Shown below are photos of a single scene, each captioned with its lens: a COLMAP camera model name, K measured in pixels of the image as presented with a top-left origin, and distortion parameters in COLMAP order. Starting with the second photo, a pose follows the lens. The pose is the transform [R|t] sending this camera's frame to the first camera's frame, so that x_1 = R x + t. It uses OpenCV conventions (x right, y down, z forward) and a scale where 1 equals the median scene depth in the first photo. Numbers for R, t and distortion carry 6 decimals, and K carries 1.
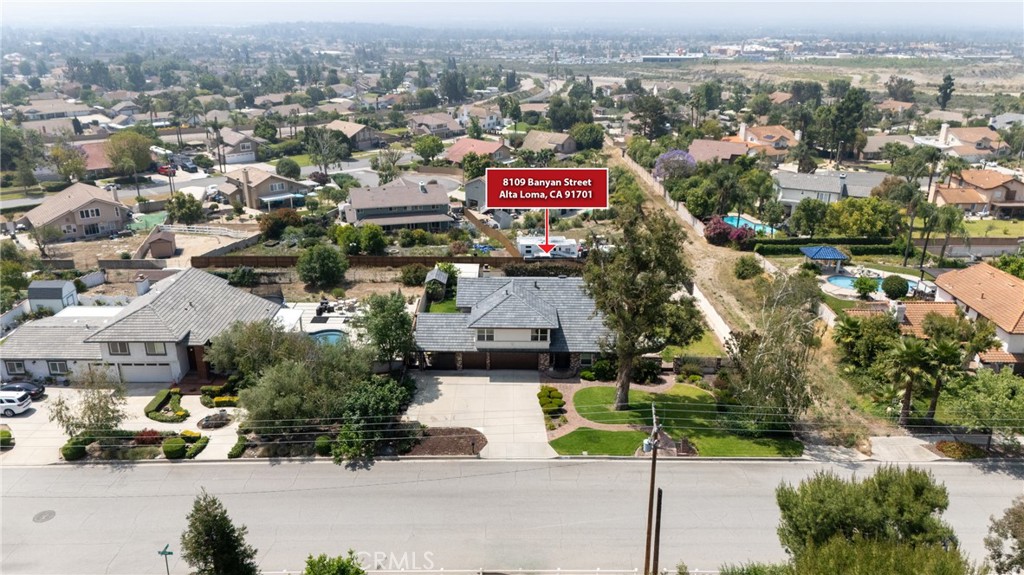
lens RADIAL K [[753.1, 0, 496.6], [0, 753.1, 263.2], [0, 0, 1]] dist [0.090899, -0.111822]
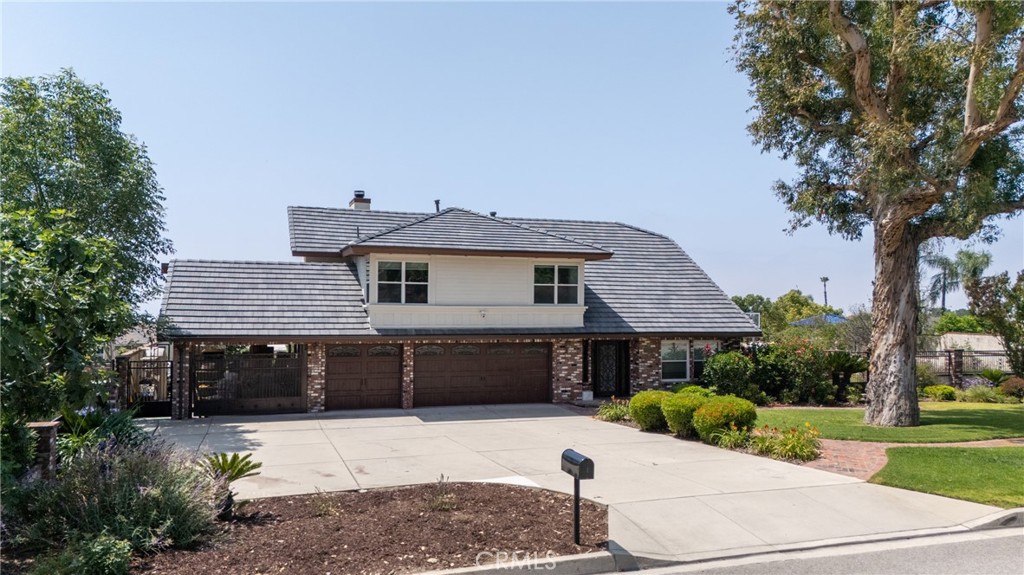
lens RADIAL K [[753.1, 0, 496.6], [0, 753.1, 263.2], [0, 0, 1]] dist [0.090899, -0.111822]
pose [[0.949933, 0.021745, 0.311697, -0.076879], [0.095871, 0.929171, -0.357002, 0.203840], [-0.297383, 0.369010, 0.880565, 0.684777]]
